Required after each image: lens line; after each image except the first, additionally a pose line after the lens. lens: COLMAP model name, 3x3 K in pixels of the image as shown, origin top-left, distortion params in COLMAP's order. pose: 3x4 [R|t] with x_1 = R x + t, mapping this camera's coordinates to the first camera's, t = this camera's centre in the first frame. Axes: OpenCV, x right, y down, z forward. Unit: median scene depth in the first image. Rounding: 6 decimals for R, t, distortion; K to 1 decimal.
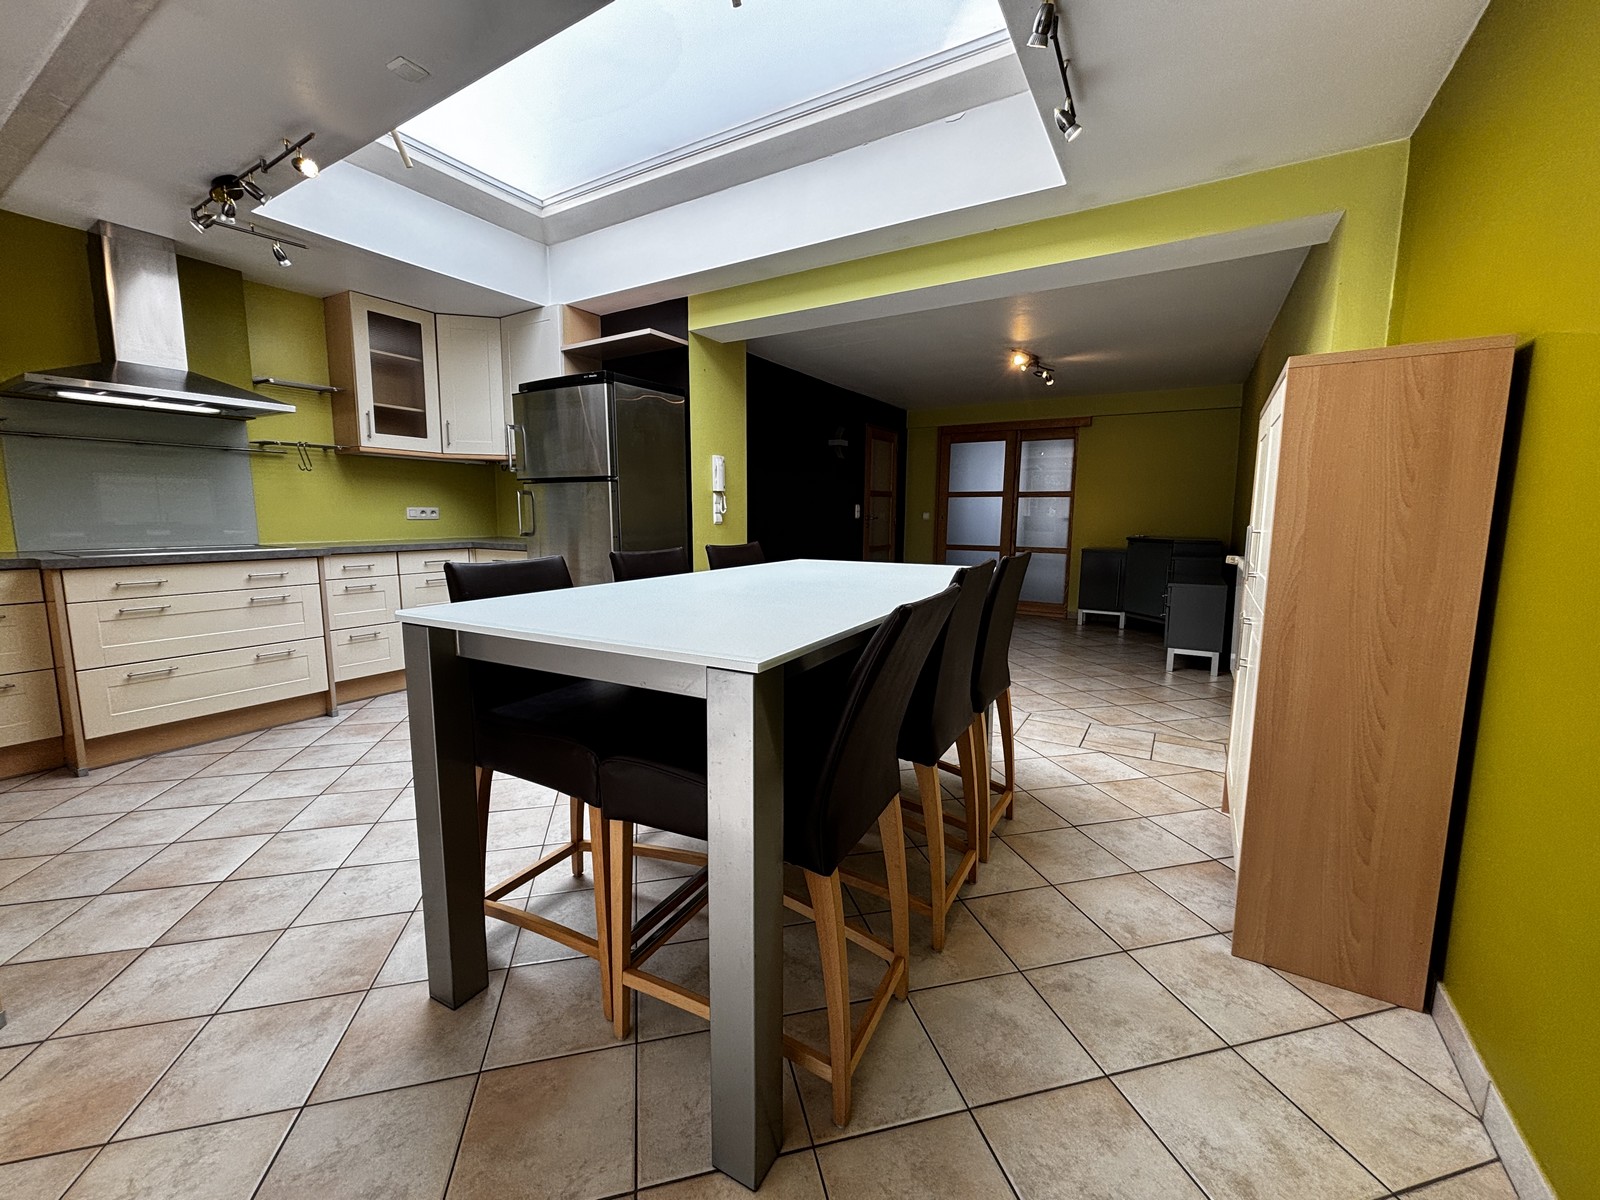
lens RADIAL K [[645.4, 0, 800.7], [0, 645.4, 599.7], [0, 0, 1]] dist [-0.000456, -0.000231]
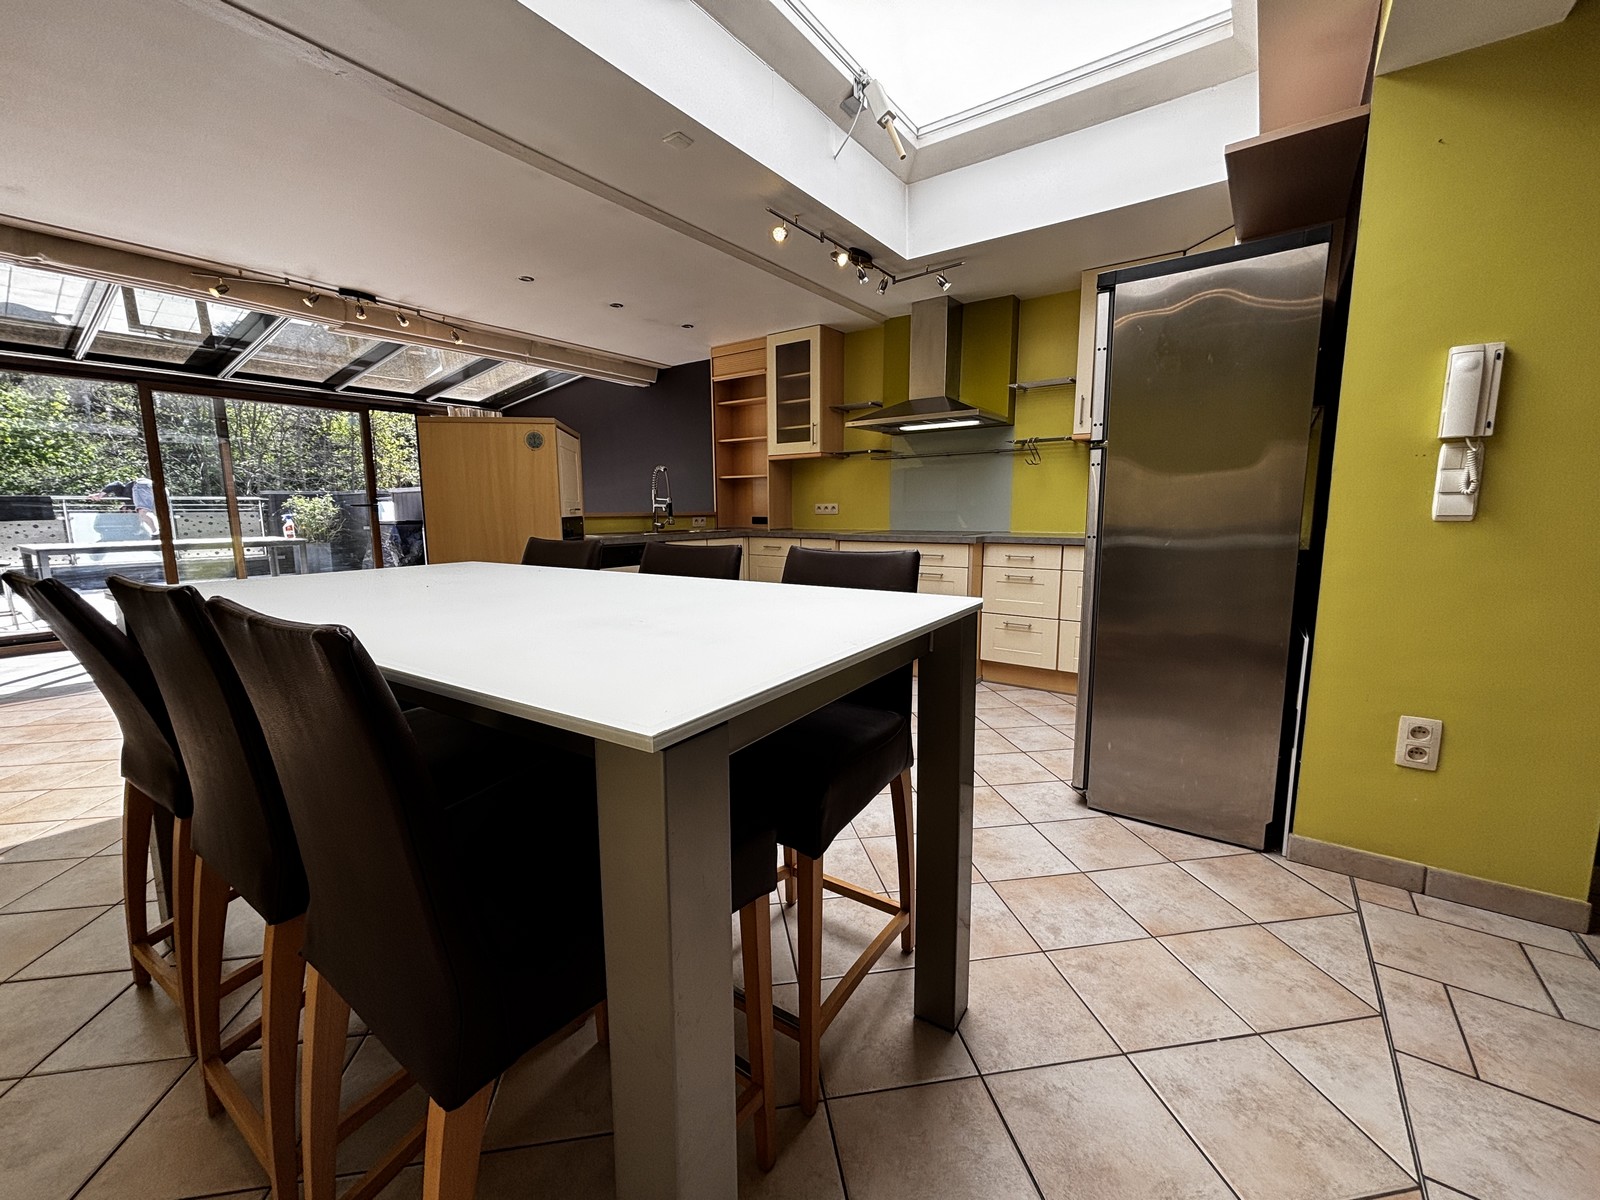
lens RADIAL K [[645.4, 0, 796.7], [0, 645.4, 597.6], [0, 0, 1]] dist [-0.000456, -0.000231]
pose [[-0.082161, 0.130921, -0.987982, 0.337357], [-0.128039, 0.981732, 0.140740, -0.081627], [0.988360, 0.138064, -0.063897, 0.688497]]
